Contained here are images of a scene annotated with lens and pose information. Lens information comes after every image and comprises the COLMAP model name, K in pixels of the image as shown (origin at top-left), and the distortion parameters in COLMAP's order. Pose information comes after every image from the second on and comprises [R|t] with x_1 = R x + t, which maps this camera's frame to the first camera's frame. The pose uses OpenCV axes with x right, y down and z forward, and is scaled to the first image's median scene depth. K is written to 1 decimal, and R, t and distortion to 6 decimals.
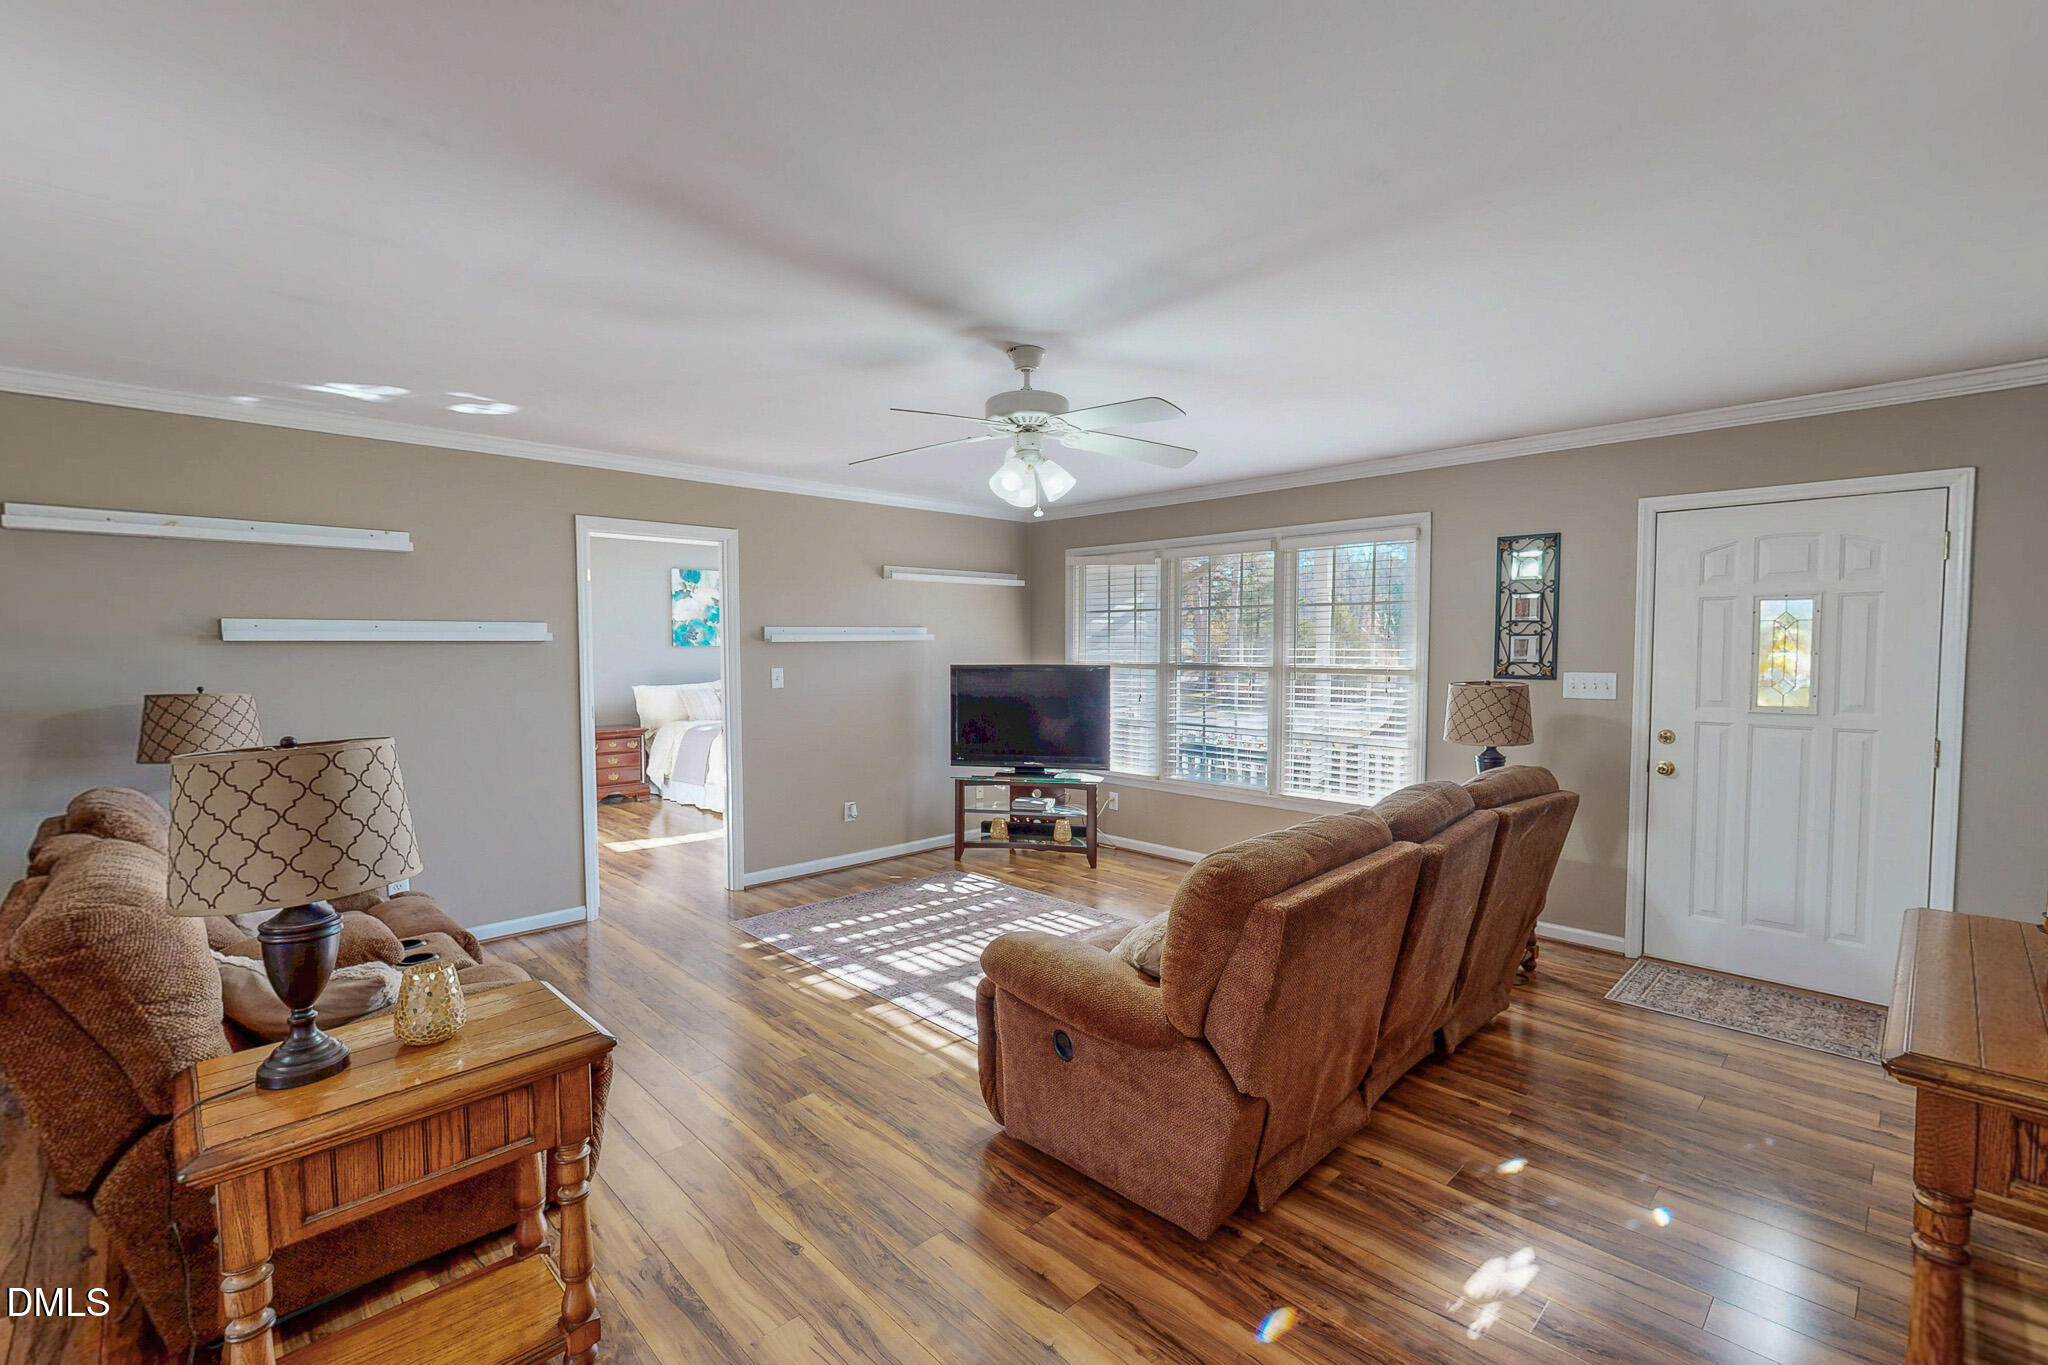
lens RADIAL K [[891.4, 0, 1024.5], [0, 891.4, 686.7], [0, 0, 1]] dist [0.001553, -0.000042]
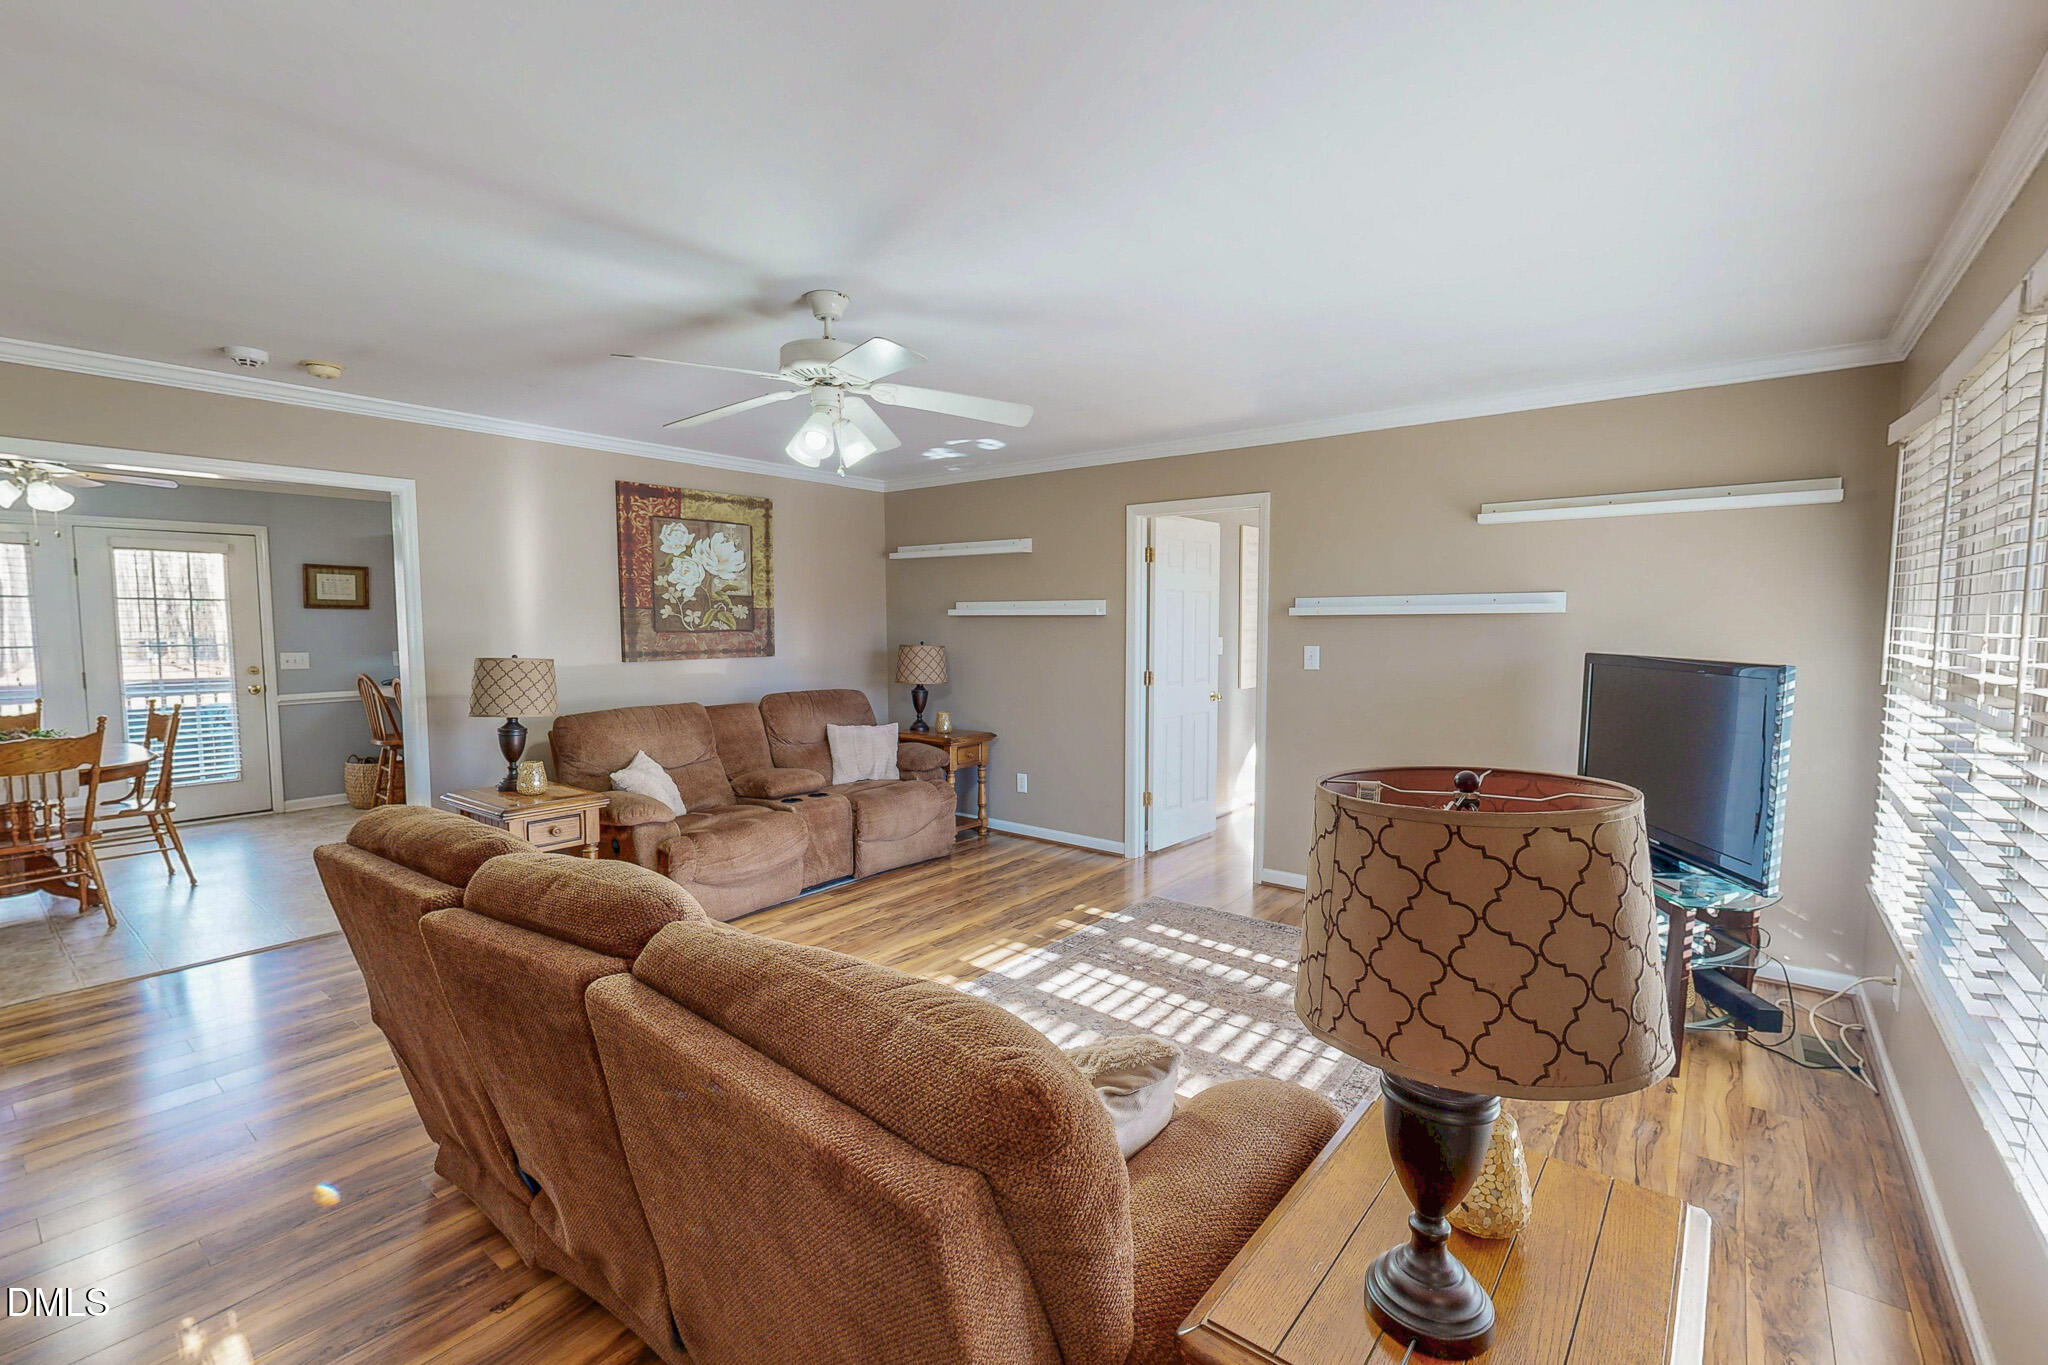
lens RADIAL K [[882.6, 0, 1026.6], [0, 882.6, 680.5], [0, 0, 1]] dist [0.001136, 0.000133]
pose [[0.128129, 0.068932, -0.989359, 0.684999], [-0.047308, 0.996871, 0.063329, -0.036867], [0.990629, 0.038690, 0.130989, 0.796794]]
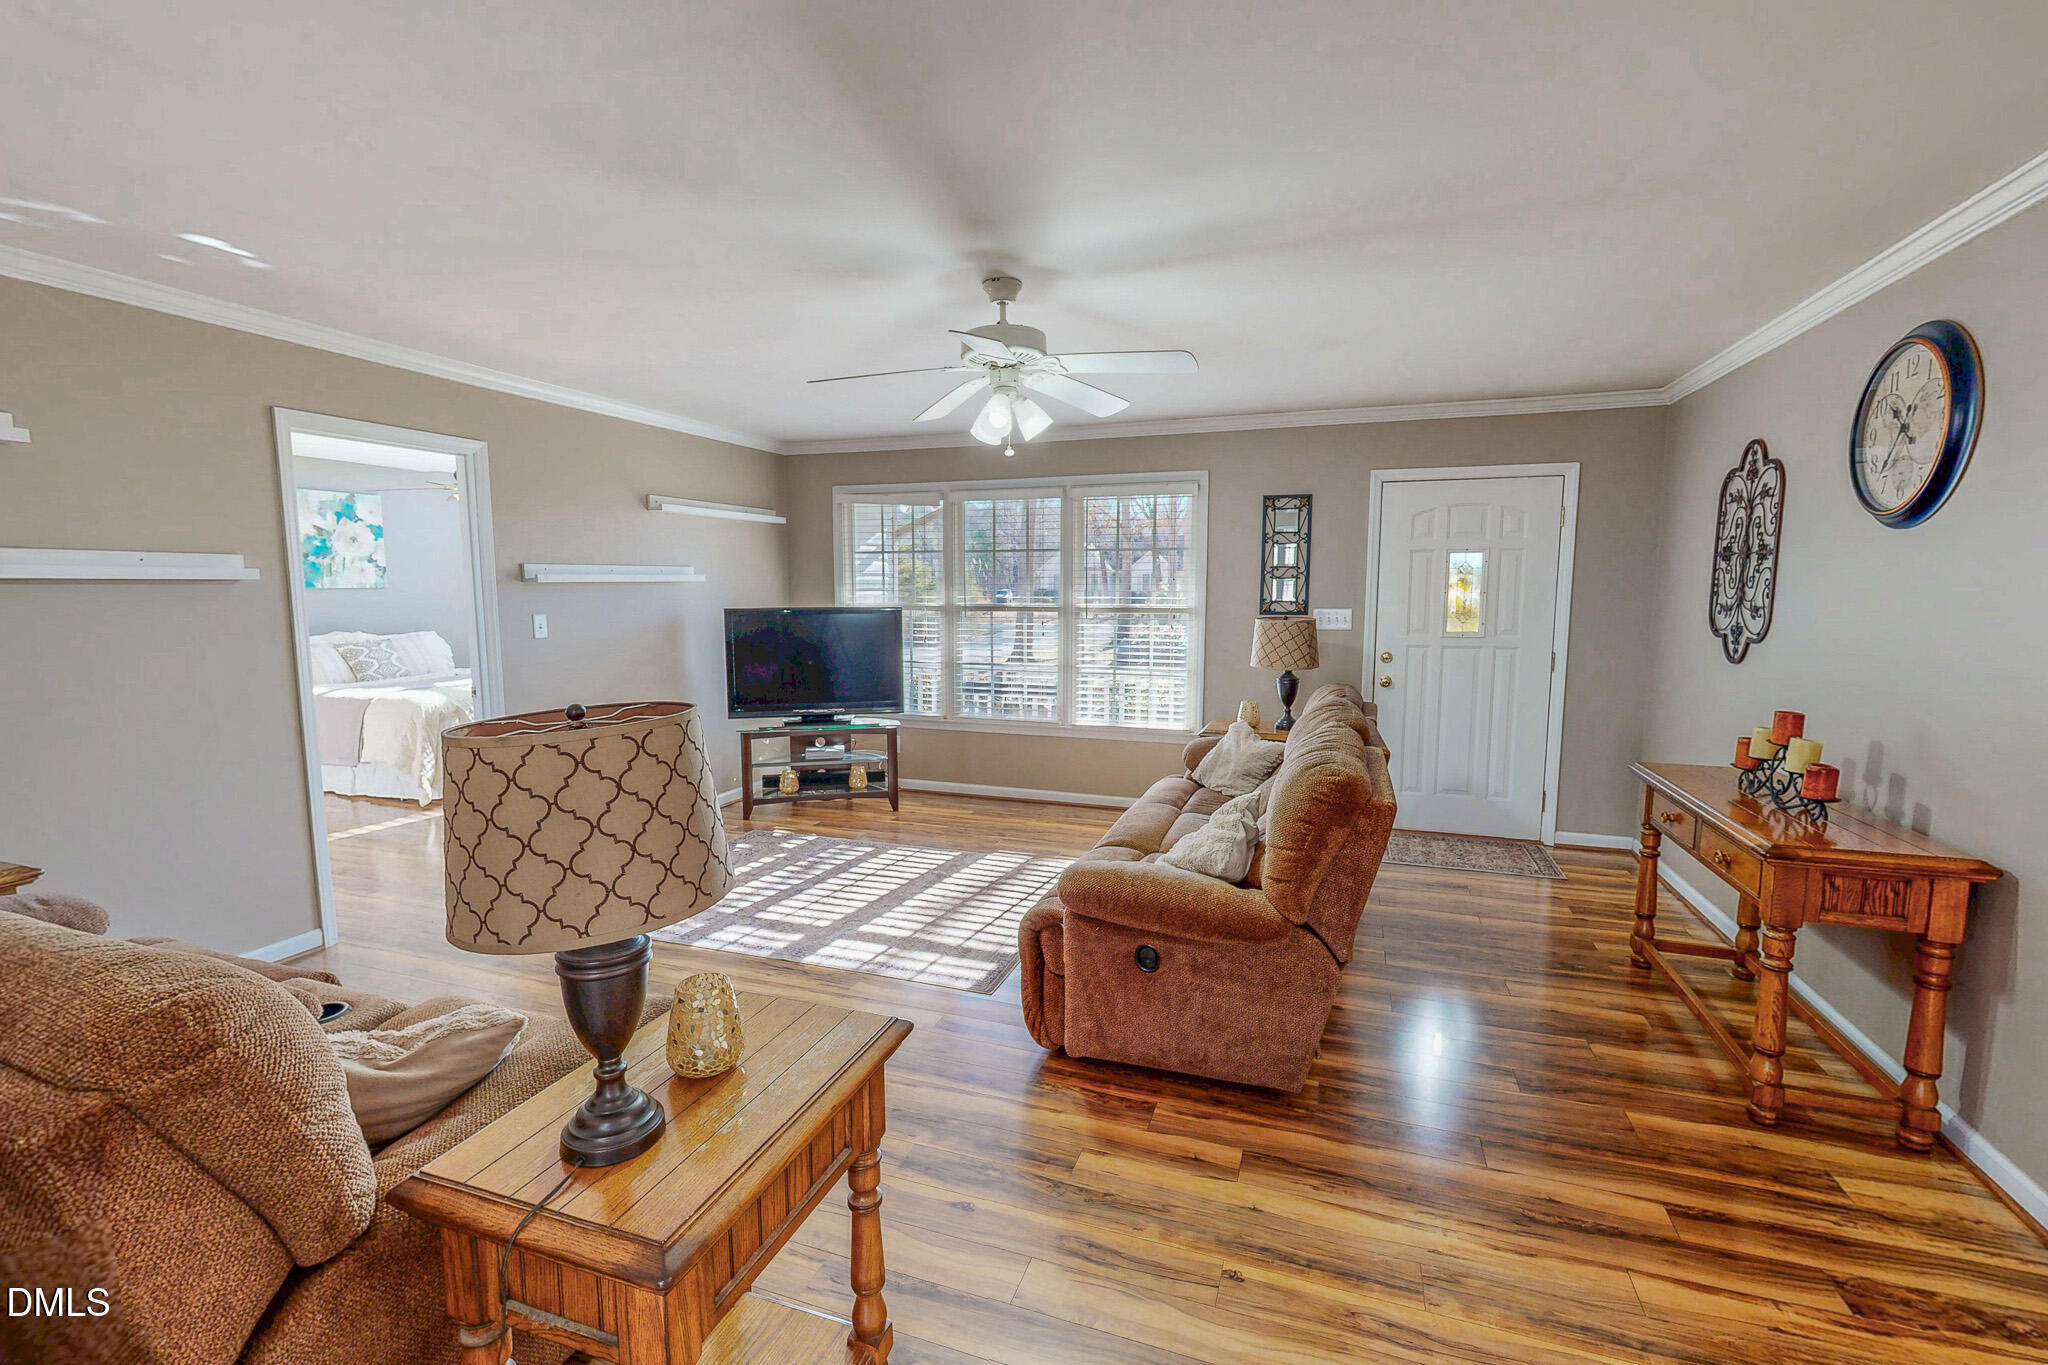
lens RADIAL K [[891.4, 0, 1024.5], [0, 891.4, 686.7], [0, 0, 1]] dist [0.001553, -0.000042]
pose [[0.897890, -0.048416, 0.437550, -0.306565], [0.020671, 0.997474, 0.067955, -0.000639], [-0.439735, -0.051971, 0.896623, 0.065862]]
